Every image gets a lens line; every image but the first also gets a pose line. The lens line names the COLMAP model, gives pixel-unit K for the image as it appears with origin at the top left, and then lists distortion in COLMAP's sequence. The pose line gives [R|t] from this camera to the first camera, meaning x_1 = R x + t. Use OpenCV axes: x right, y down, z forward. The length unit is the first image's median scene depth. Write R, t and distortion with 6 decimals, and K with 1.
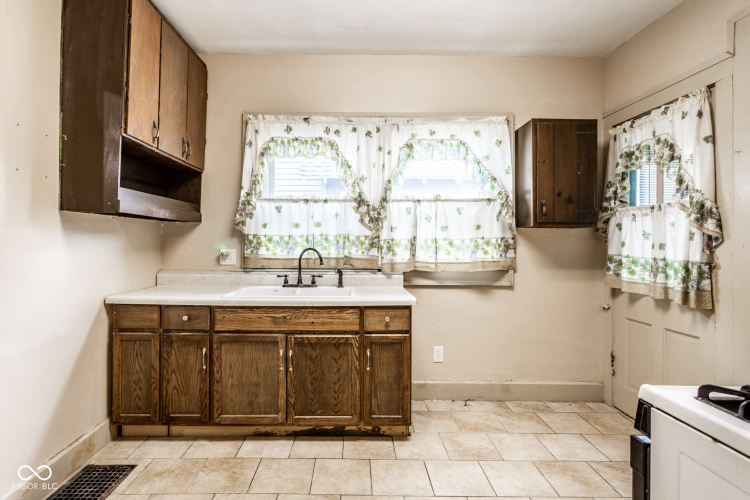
lens RADIAL K [[373.8, 0, 372.2], [0, 373.8, 242.8], [0, 0, 1]] dist [-0.000775, 0.001351]
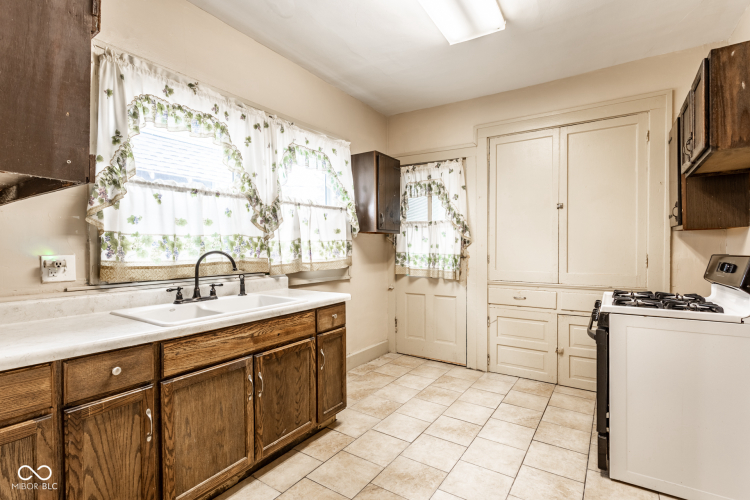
lens RADIAL K [[351.4, 0, 357.5], [0, 351.4, 252.4], [0, 0, 1]] dist [0.004085, 0.000659]
pose [[0.591270, -0.019330, 0.806242, -0.582924], [0.003036, 0.999759, 0.021743, 0.001462], [-0.806468, -0.010408, 0.591186, 0.291271]]
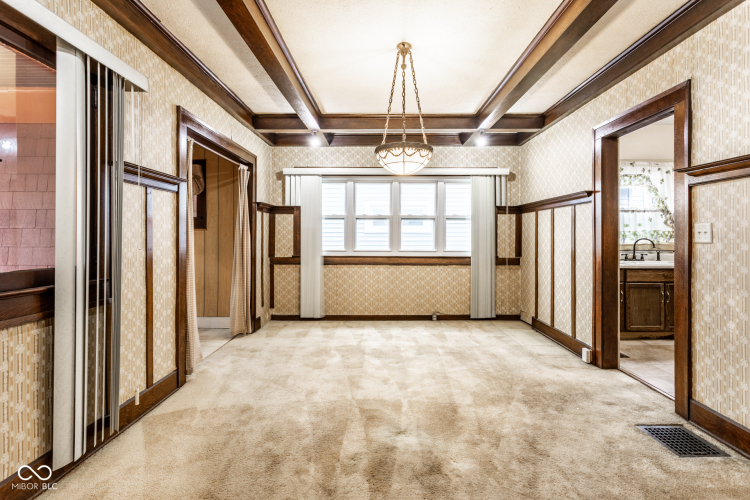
lens RADIAL K [[373.8, 0, 382.5], [0, 373.8, 235.0], [0, 0, 1]] dist [-0.000775, 0.001351]
pose [[0.999955, -0.004160, -0.008570, -1.340223], [0.004101, 0.999968, -0.006915, 0.005145], [0.008599, 0.006880, 0.999939, -0.744802]]
